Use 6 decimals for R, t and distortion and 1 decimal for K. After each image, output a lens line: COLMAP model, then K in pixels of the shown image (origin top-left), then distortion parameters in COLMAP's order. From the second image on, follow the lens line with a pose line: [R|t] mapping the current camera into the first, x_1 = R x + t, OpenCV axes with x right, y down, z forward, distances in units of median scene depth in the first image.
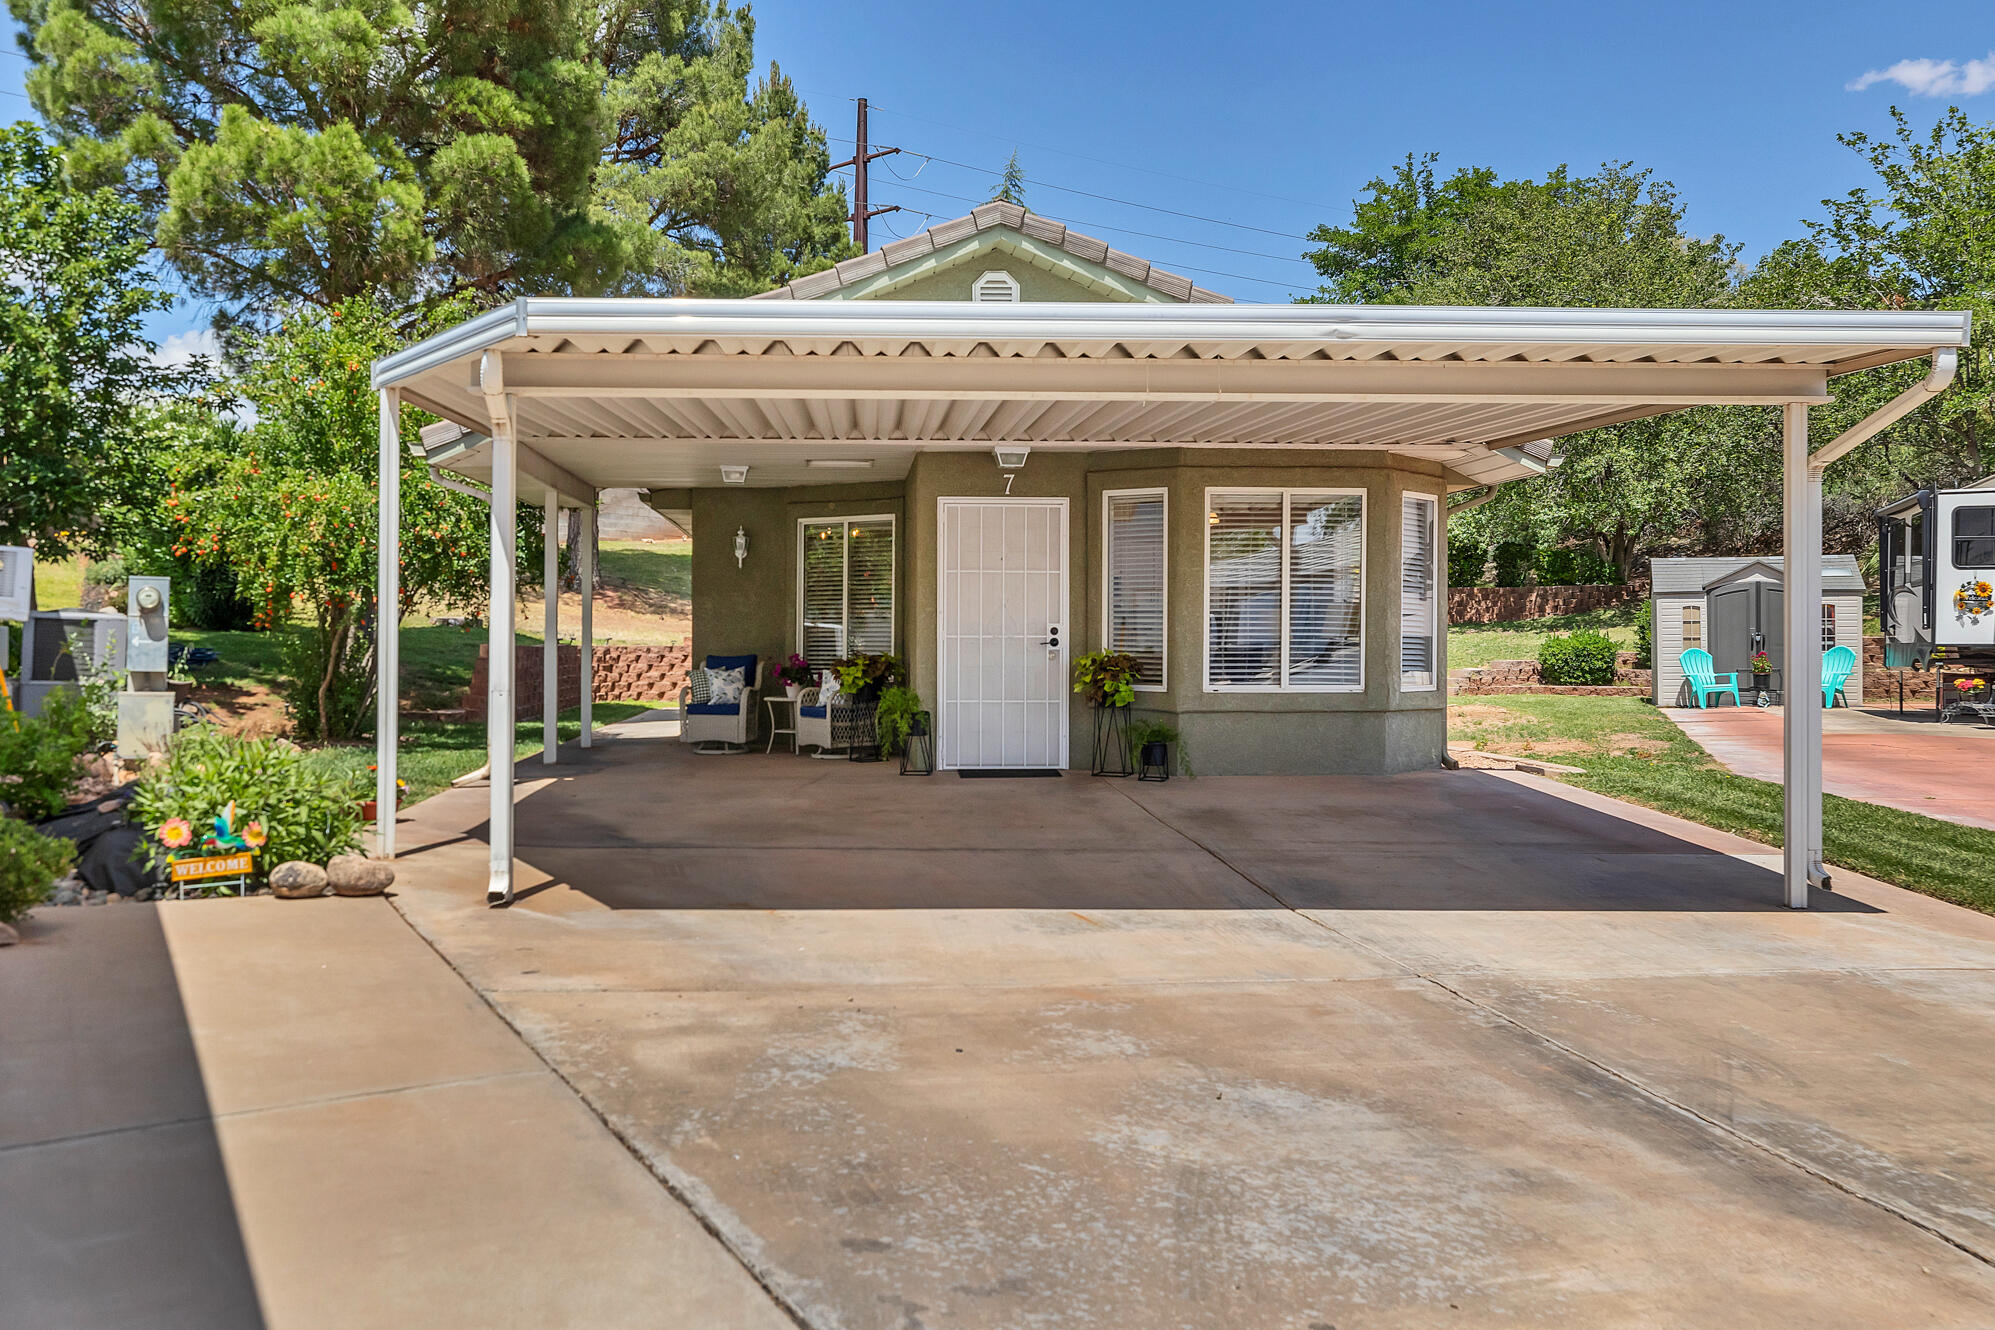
lens RADIAL K [[1745.5, 0, 997.1], [0, 1745.5, 656.0], [0, 0, 1]] dist [0.003131, 0.008318]
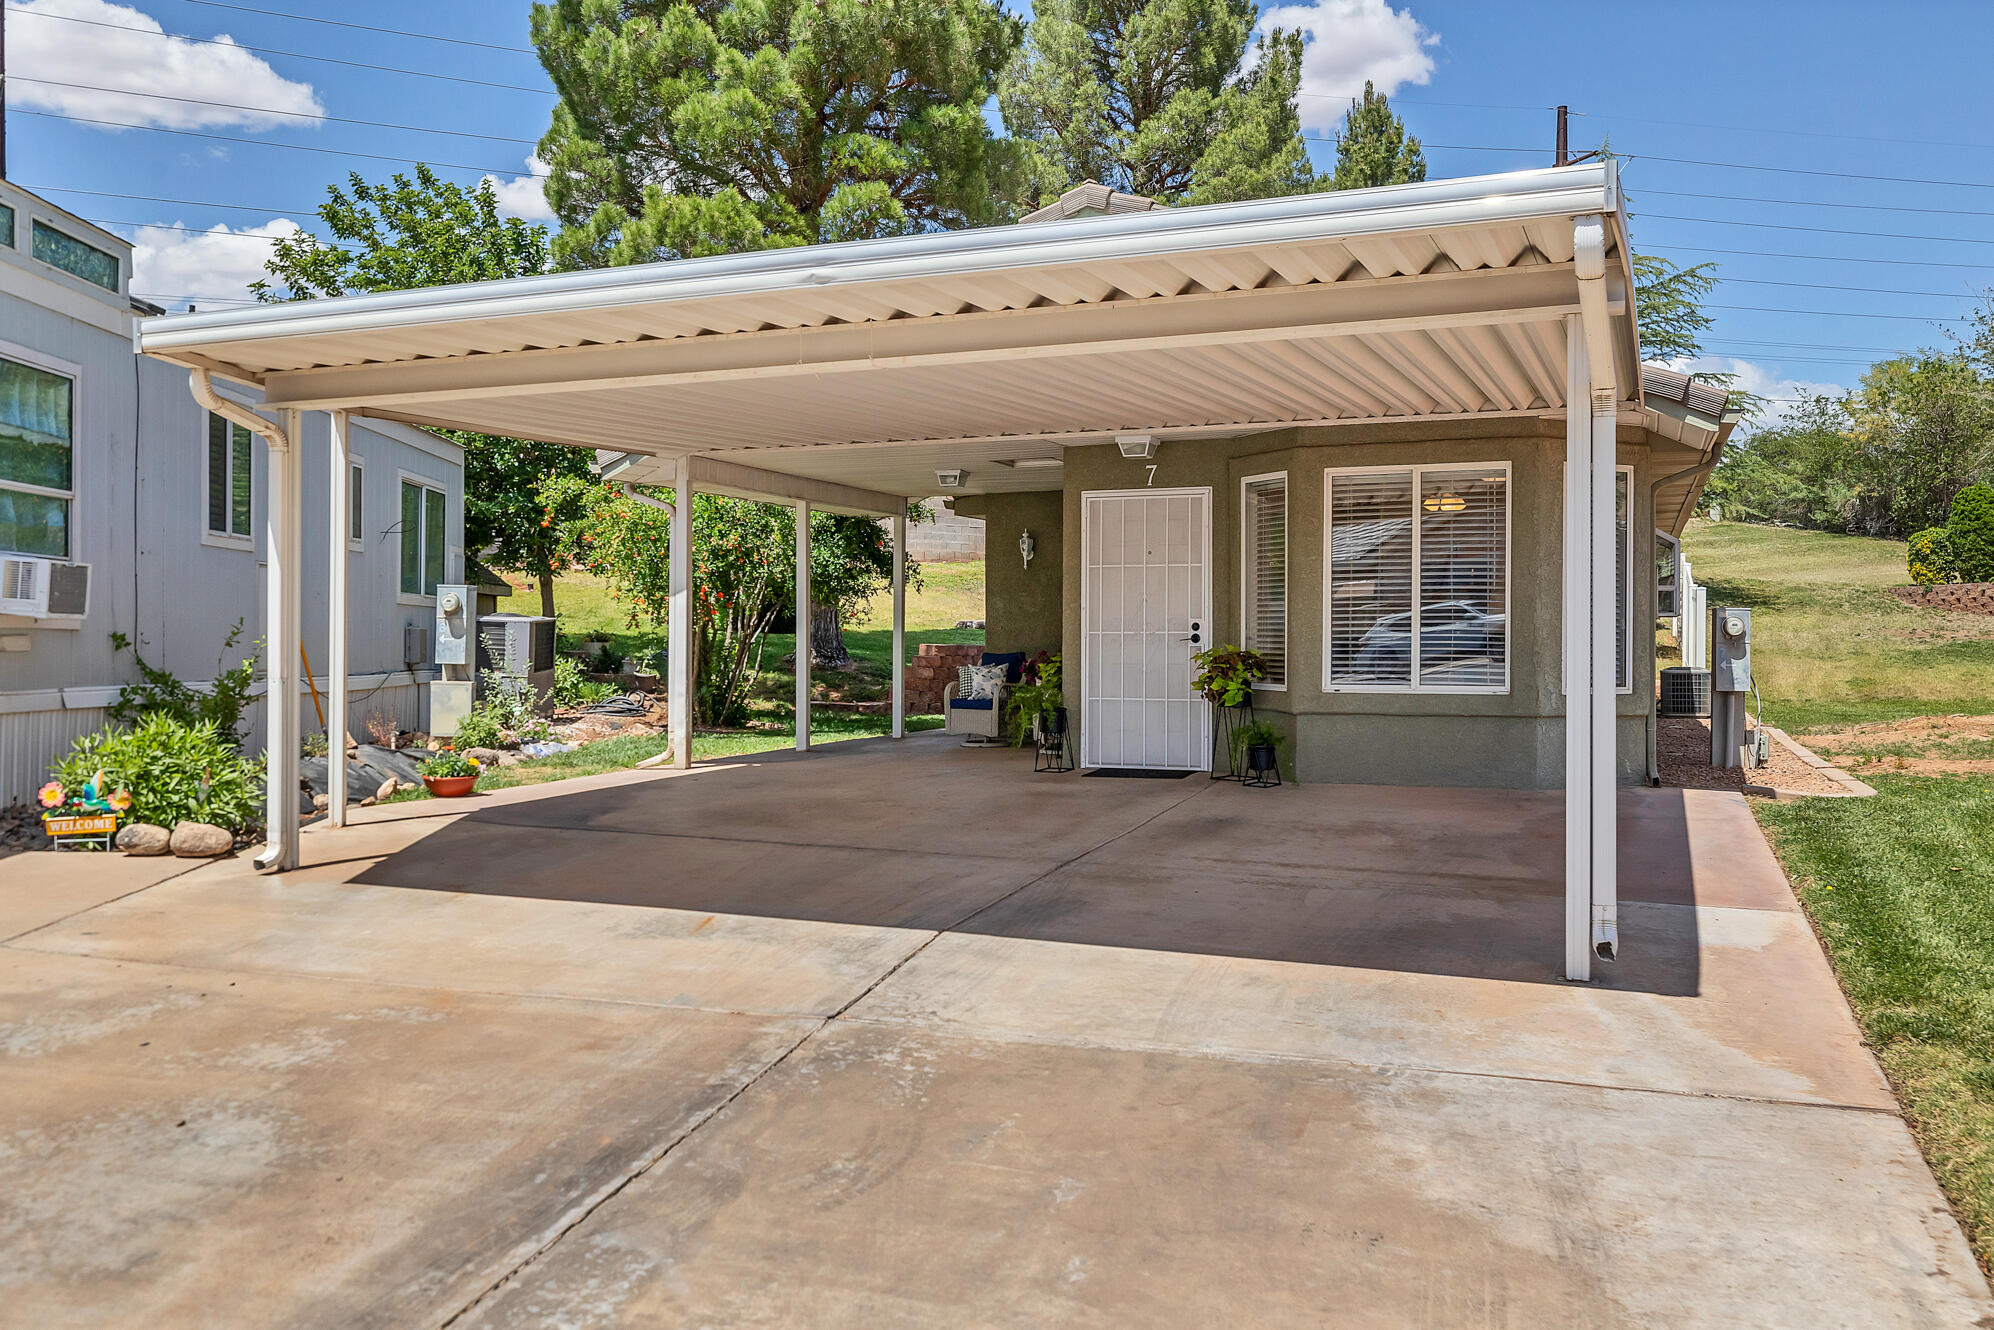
lens RADIAL K [[1617.4, 0, 996.3], [0, 1617.4, 667.1], [0, 0, 1]] dist [-0.002404, 0.003873]
pose [[0.902634, 0.005485, -0.430373, 0.325643], [-0.003319, 0.999978, 0.005783, 0.003070], [0.430395, -0.003792, 0.902633, 0.158347]]
